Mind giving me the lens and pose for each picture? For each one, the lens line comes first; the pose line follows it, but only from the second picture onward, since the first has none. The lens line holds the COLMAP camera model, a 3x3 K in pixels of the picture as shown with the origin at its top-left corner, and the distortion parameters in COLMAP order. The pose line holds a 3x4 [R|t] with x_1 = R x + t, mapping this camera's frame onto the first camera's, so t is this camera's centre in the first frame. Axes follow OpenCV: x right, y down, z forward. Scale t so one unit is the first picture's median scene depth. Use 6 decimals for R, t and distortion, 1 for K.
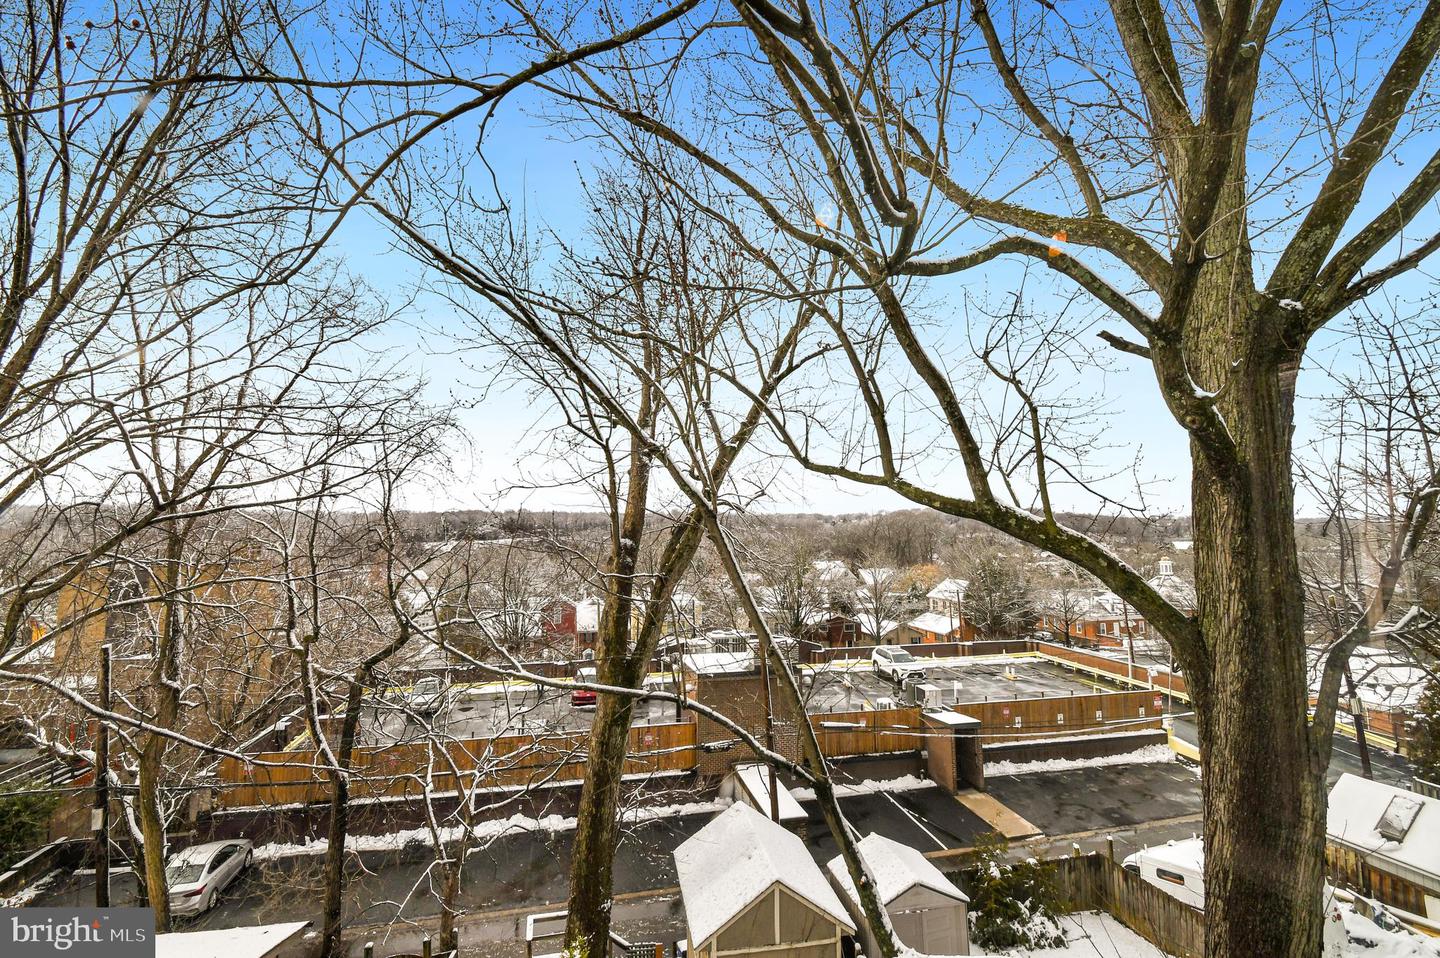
lens RADIAL K [[661.6, 0, 735.2], [0, 661.6, 472.5], [0, 0, 1]] dist [0.018732, -0.020641]
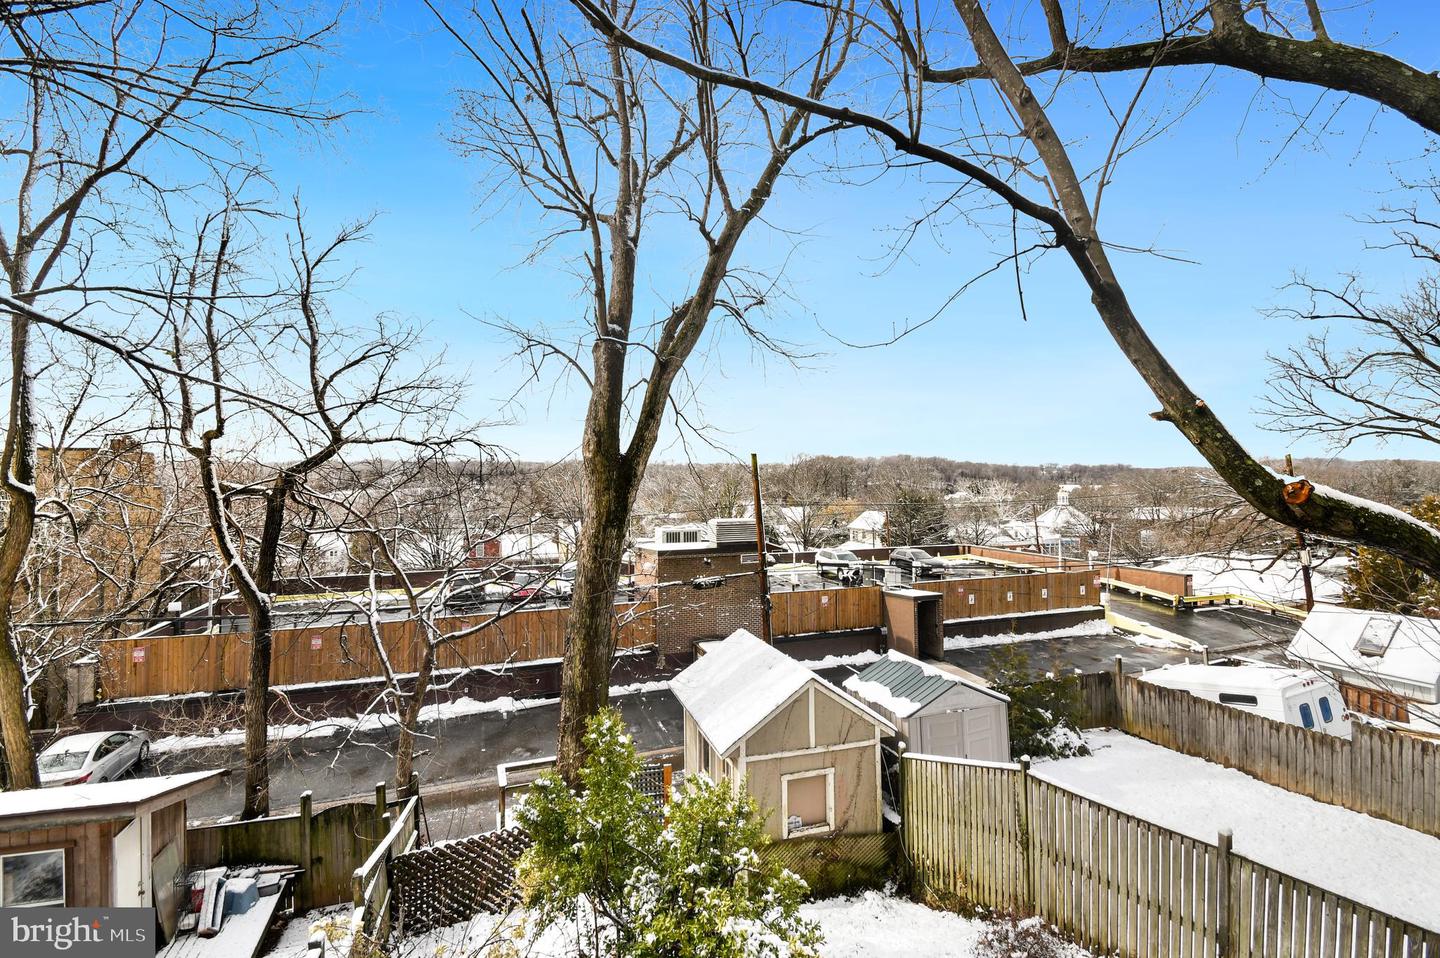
lens RADIAL K [[653.9, 0, 740.4], [0, 653.9, 461.0], [0, 0, 1]] dist [0.021901, -0.022377]
pose [[0.992674, 0.003608, 0.120768, -0.099302], [-0.012708, 0.997127, 0.074668, 0.196562], [-0.120151, -0.075656, 0.989869, 0.134254]]
